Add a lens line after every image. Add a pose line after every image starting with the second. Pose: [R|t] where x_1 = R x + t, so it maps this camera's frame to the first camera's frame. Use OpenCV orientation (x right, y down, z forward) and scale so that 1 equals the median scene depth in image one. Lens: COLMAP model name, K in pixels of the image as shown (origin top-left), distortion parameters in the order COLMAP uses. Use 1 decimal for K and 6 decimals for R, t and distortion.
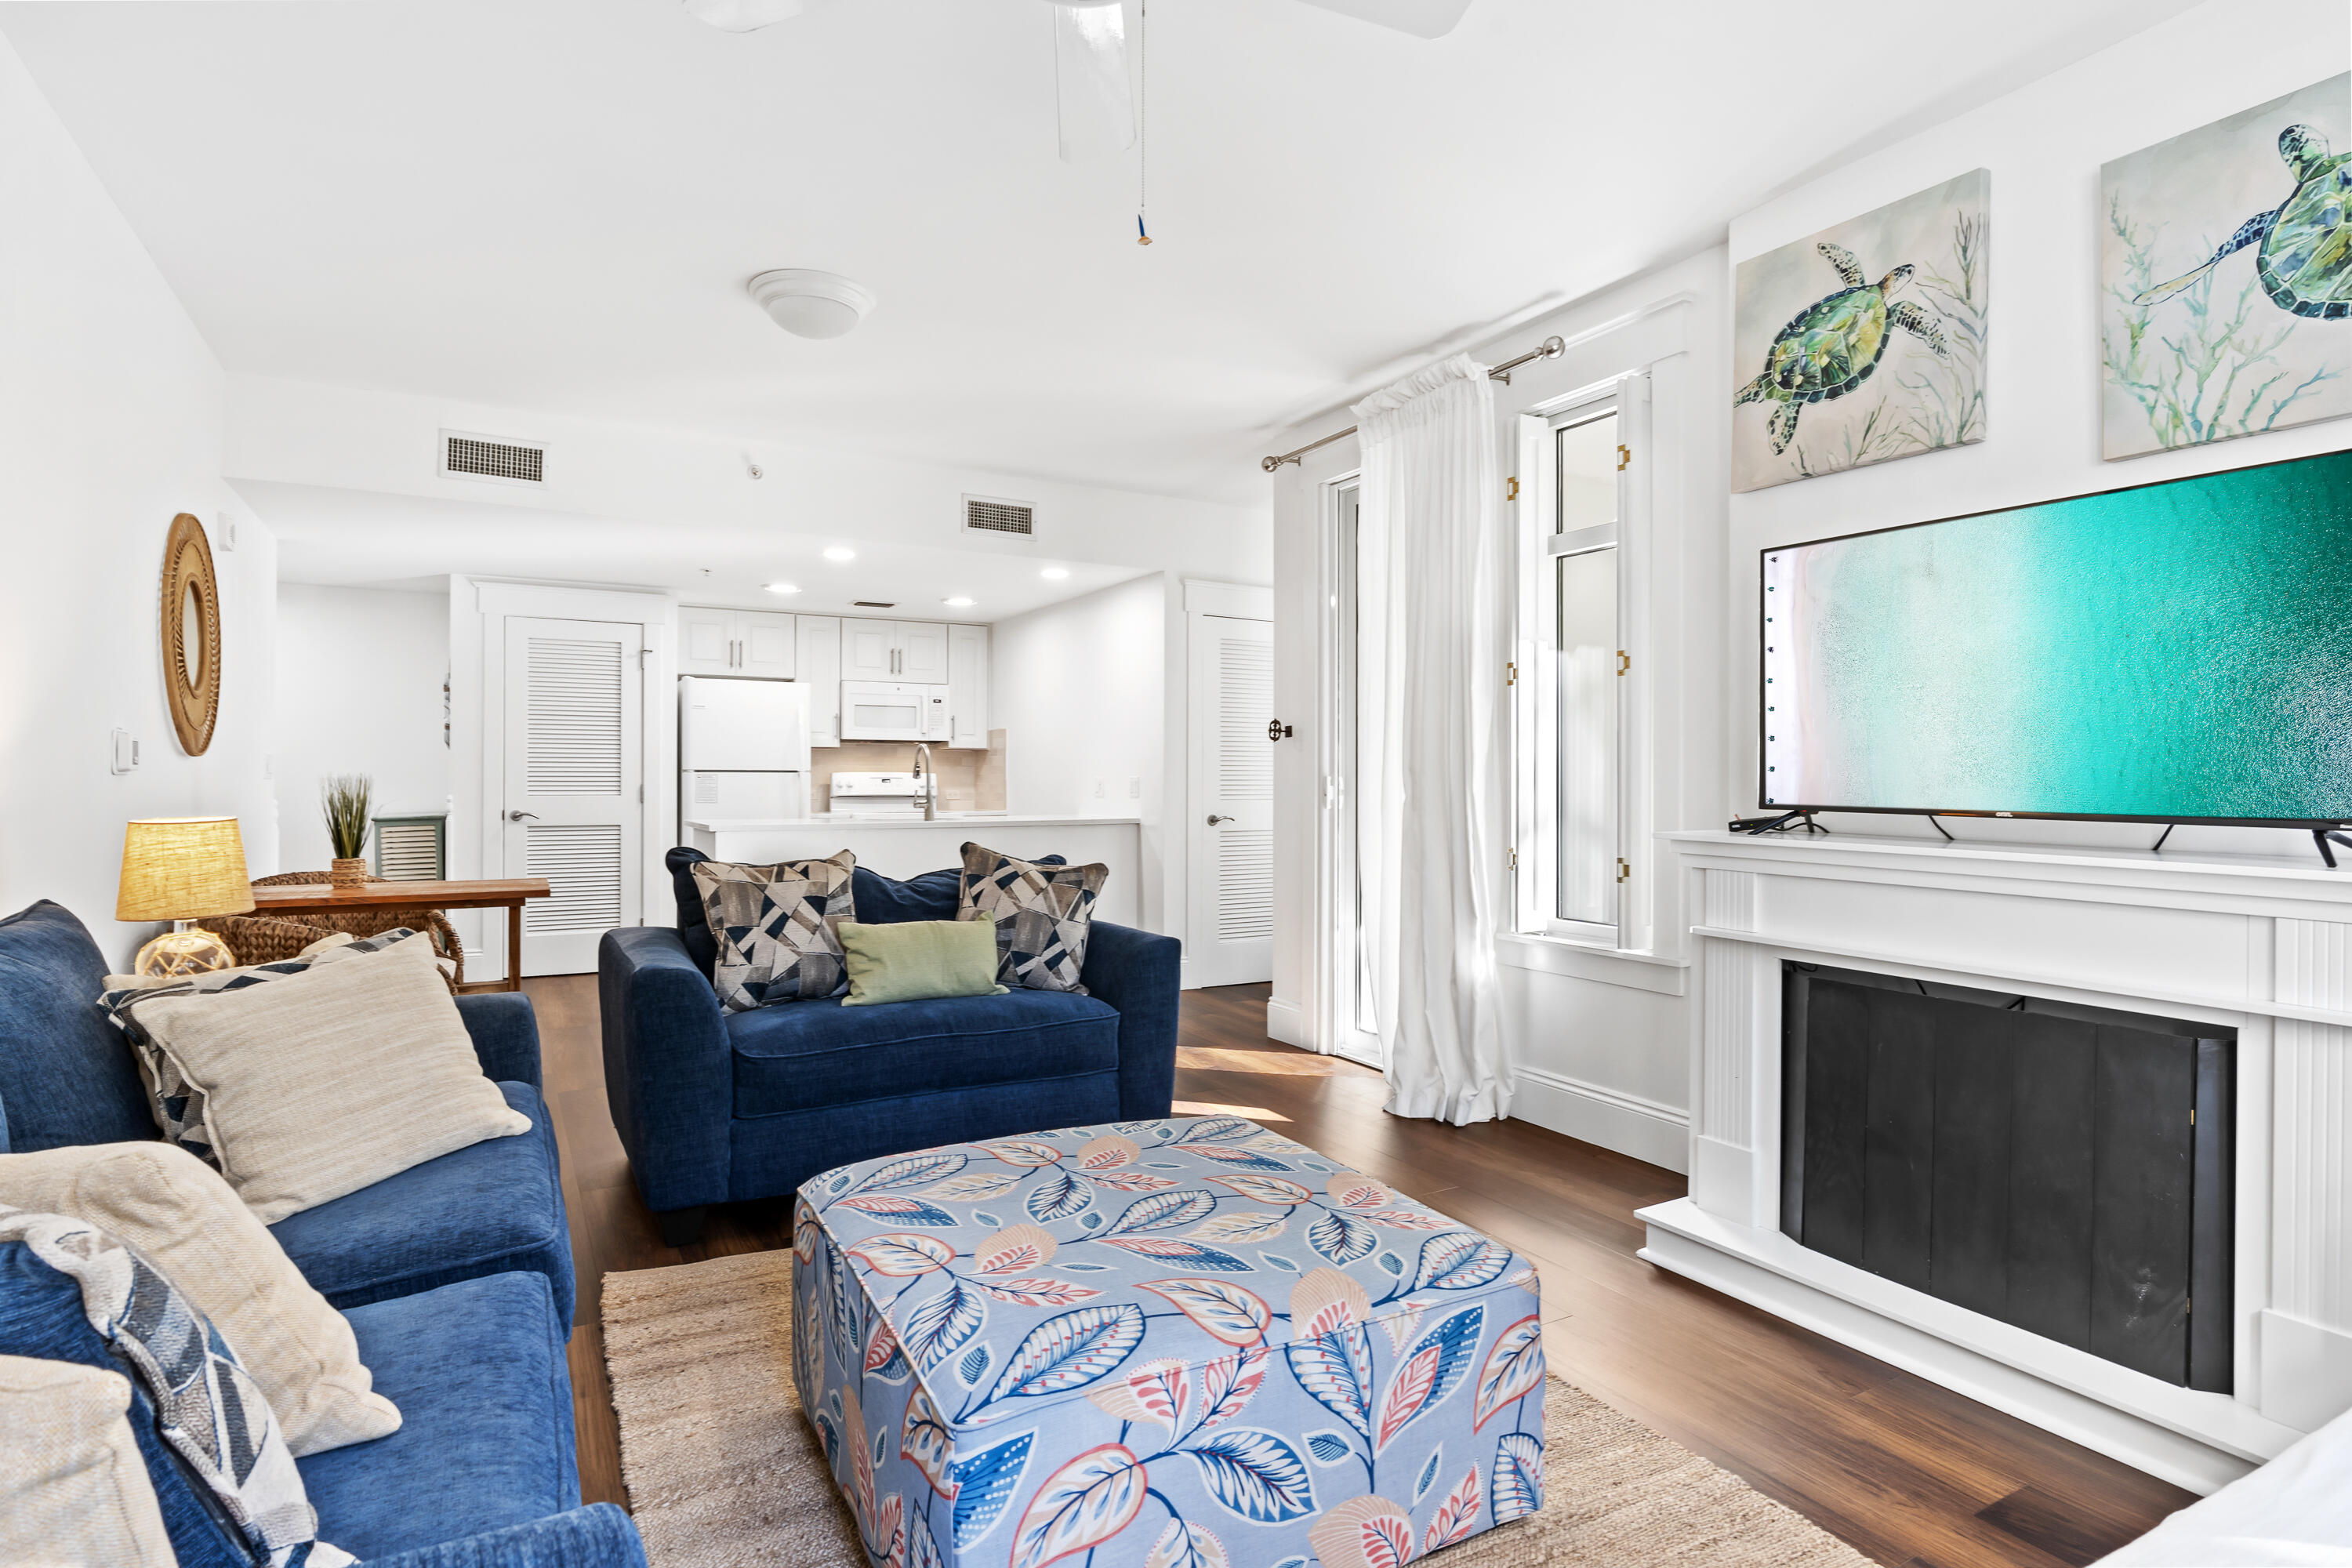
lens RADIAL K [[1213.6, 0, 1195.1], [0, 1213.6, 773.2], [0, 0, 1]] dist [-0.010575, 0.003394]
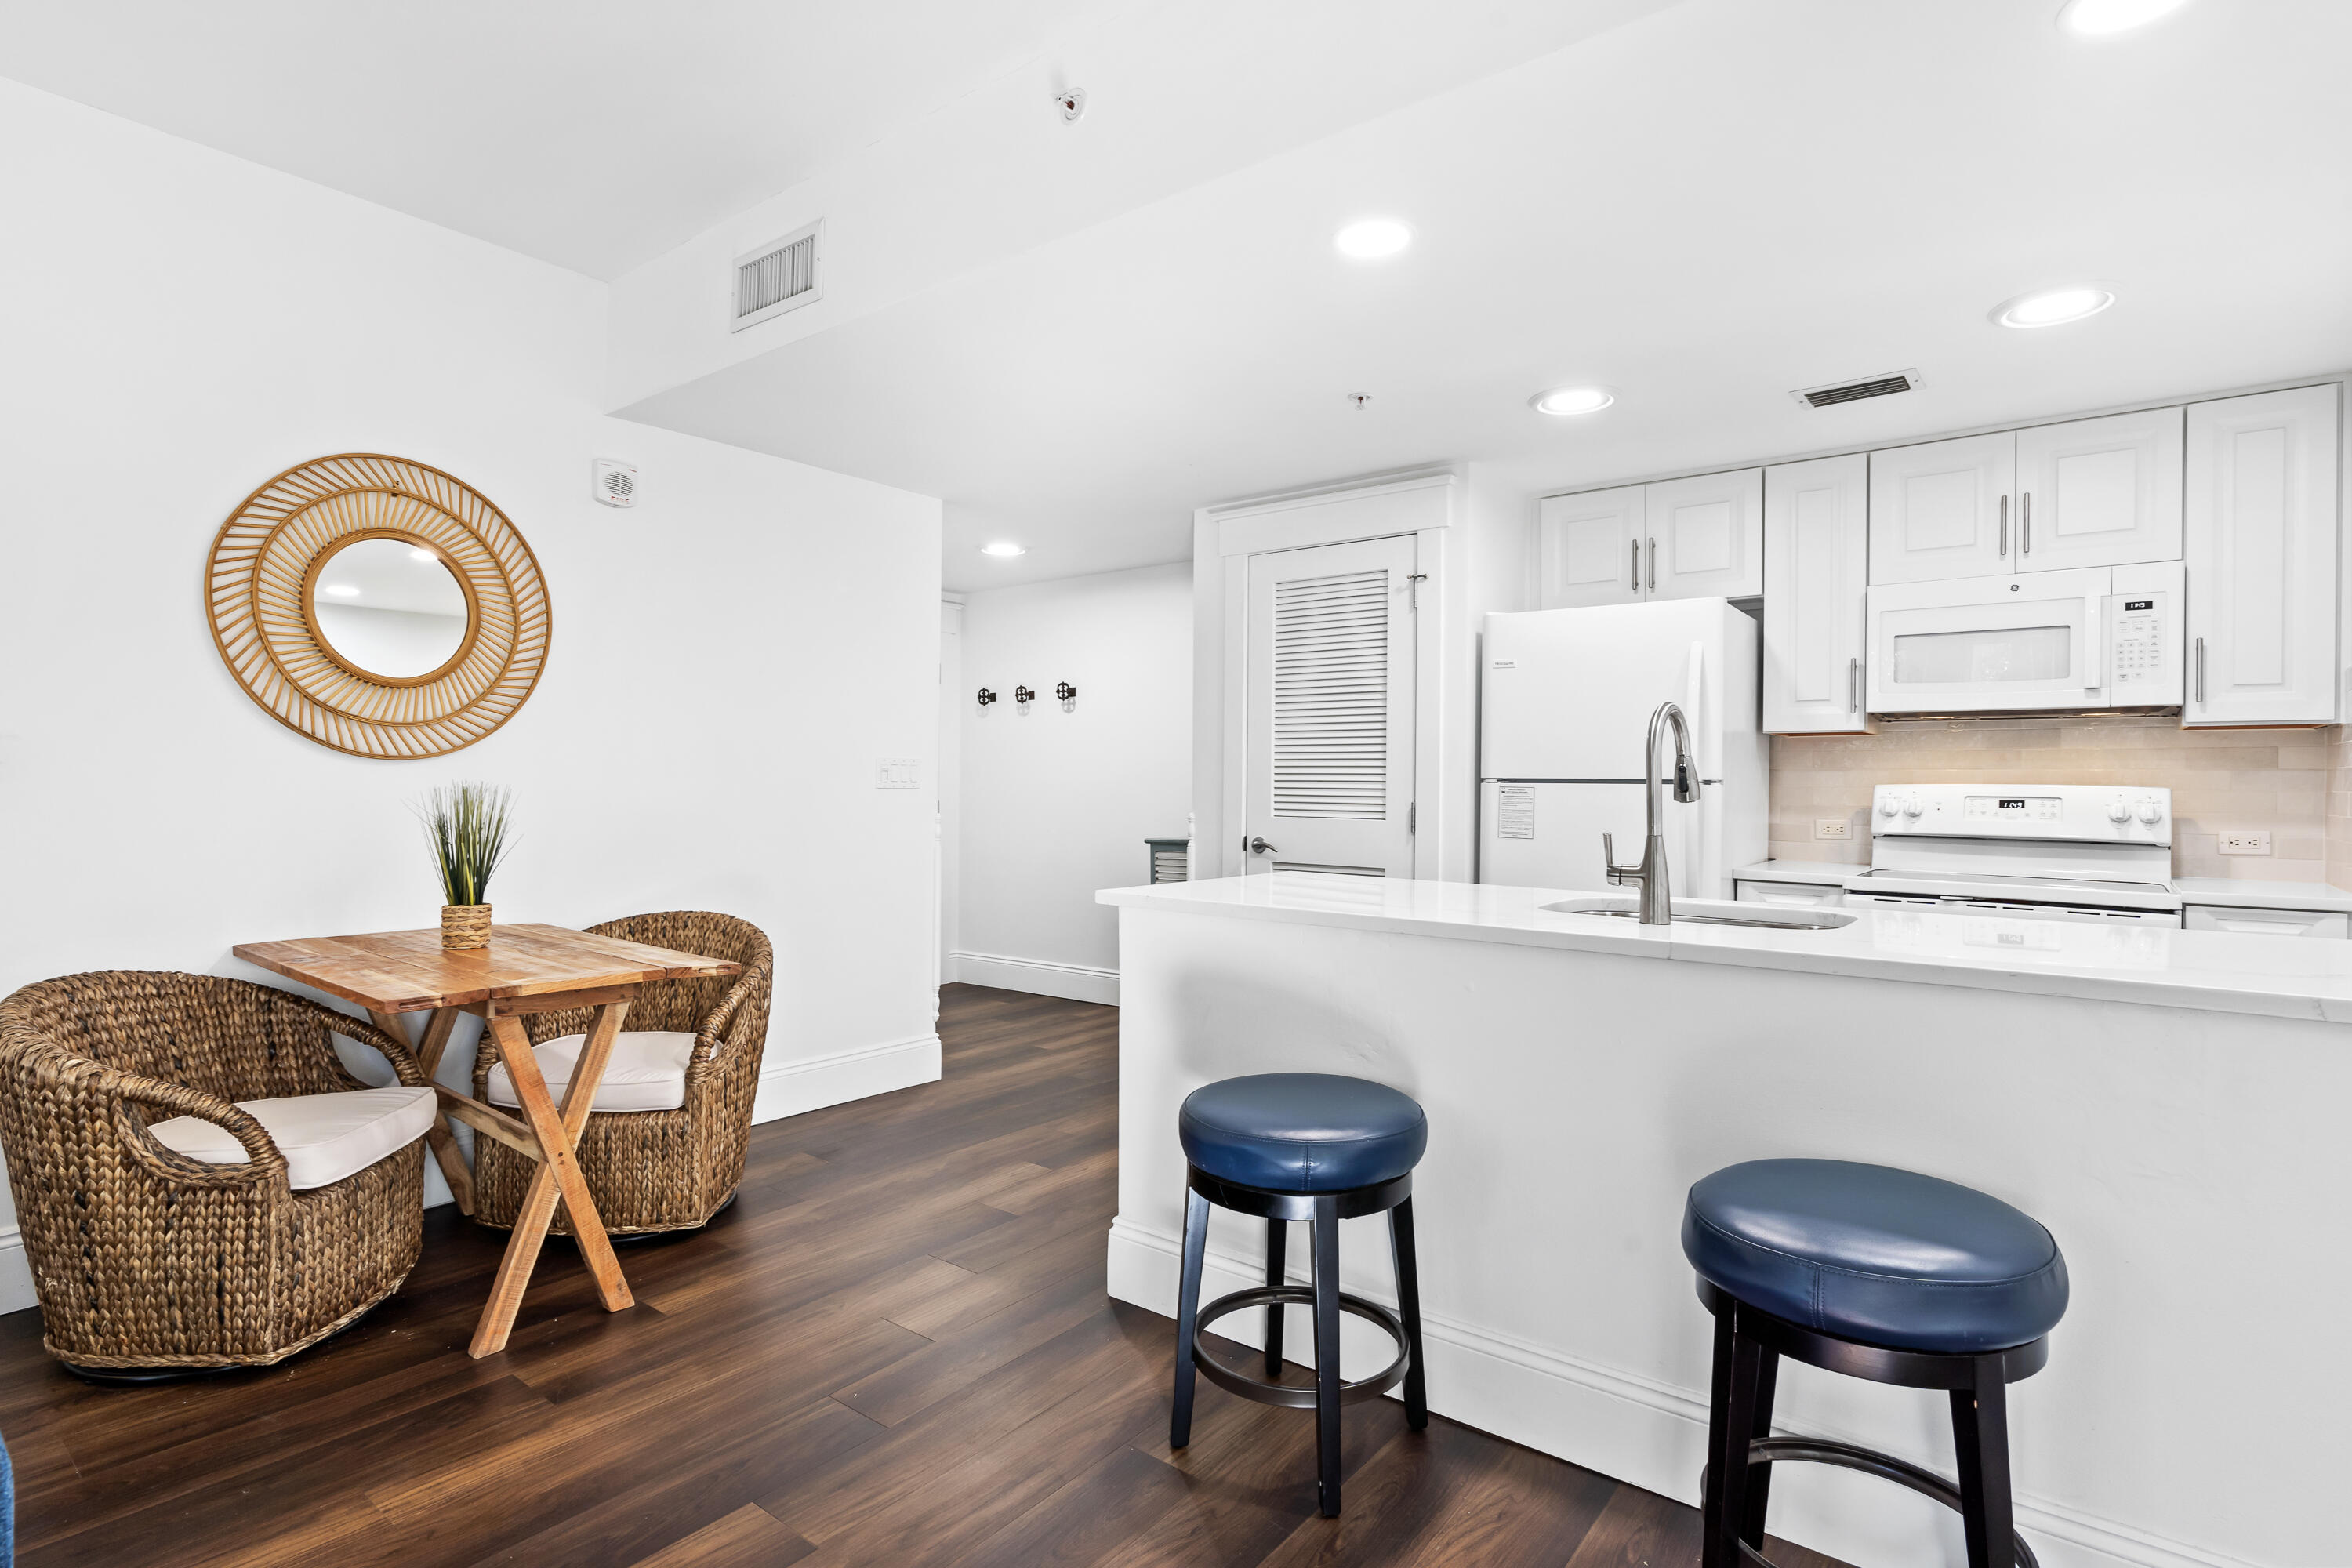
lens RADIAL K [[1164.5, 0, 1160.7], [0, 1164.5, 786.8], [0, 0, 1]] dist [-0.008593, 0.000720]
pose [[0.354172, 0.006284, -0.935159, 0.058142], [-0.003796, 0.999979, 0.005282, -0.002042], [0.935172, 0.001679, 0.354189, 1.163699]]
